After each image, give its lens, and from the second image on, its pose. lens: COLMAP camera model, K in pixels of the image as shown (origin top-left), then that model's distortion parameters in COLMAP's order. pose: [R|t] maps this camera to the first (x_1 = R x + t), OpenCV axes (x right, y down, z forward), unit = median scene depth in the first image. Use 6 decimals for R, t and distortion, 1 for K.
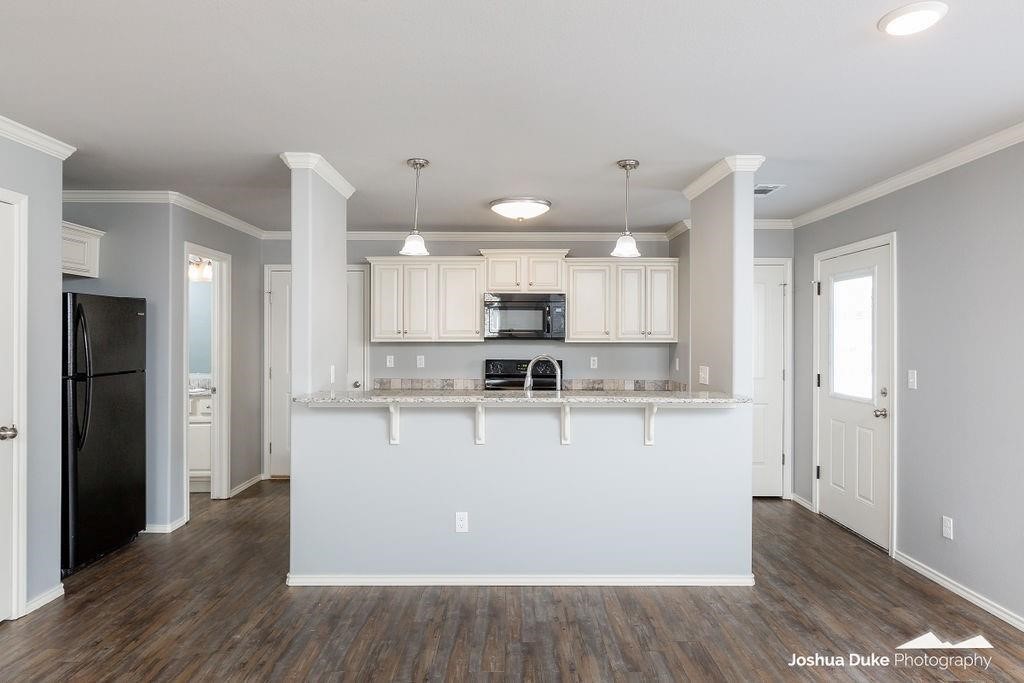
lens RADIAL K [[607.0, 0, 514.5], [0, 607.0, 335.2], [0, 0, 1]] dist [-0.009178, 0.000085]
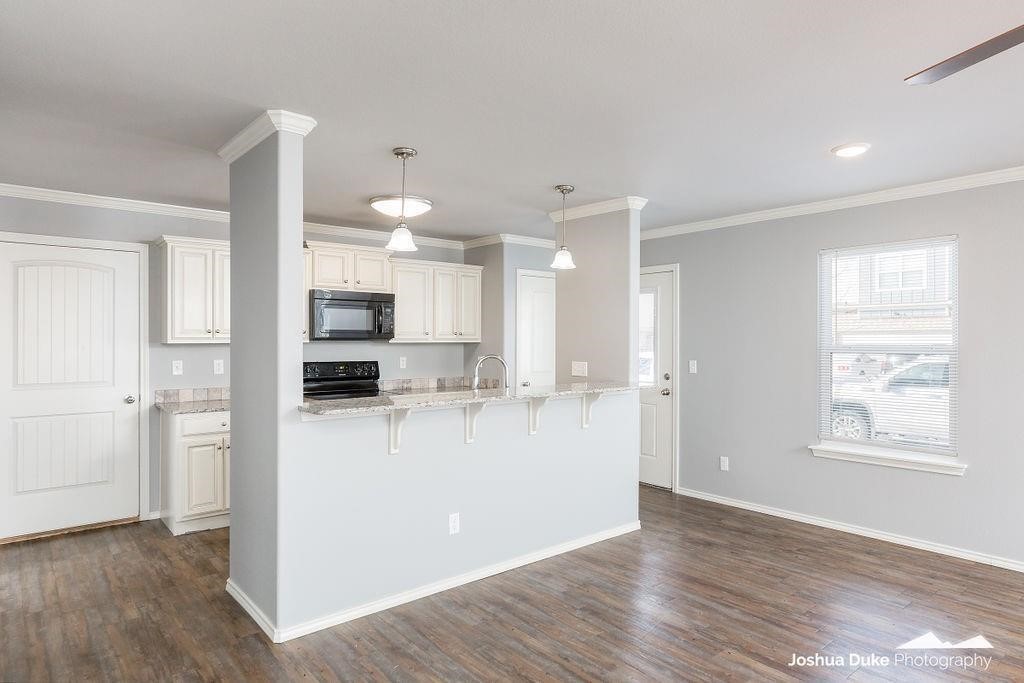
lens RADIAL K [[607.0, 0, 515.6], [0, 607.0, 341.7], [0, 0, 1]] dist [-0.009178, 0.000085]
pose [[0.767970, -0.005787, 0.640460, -0.475964], [-0.002345, 0.999927, 0.011846, -0.002618], [-0.640482, -0.010599, 0.767900, 0.126523]]
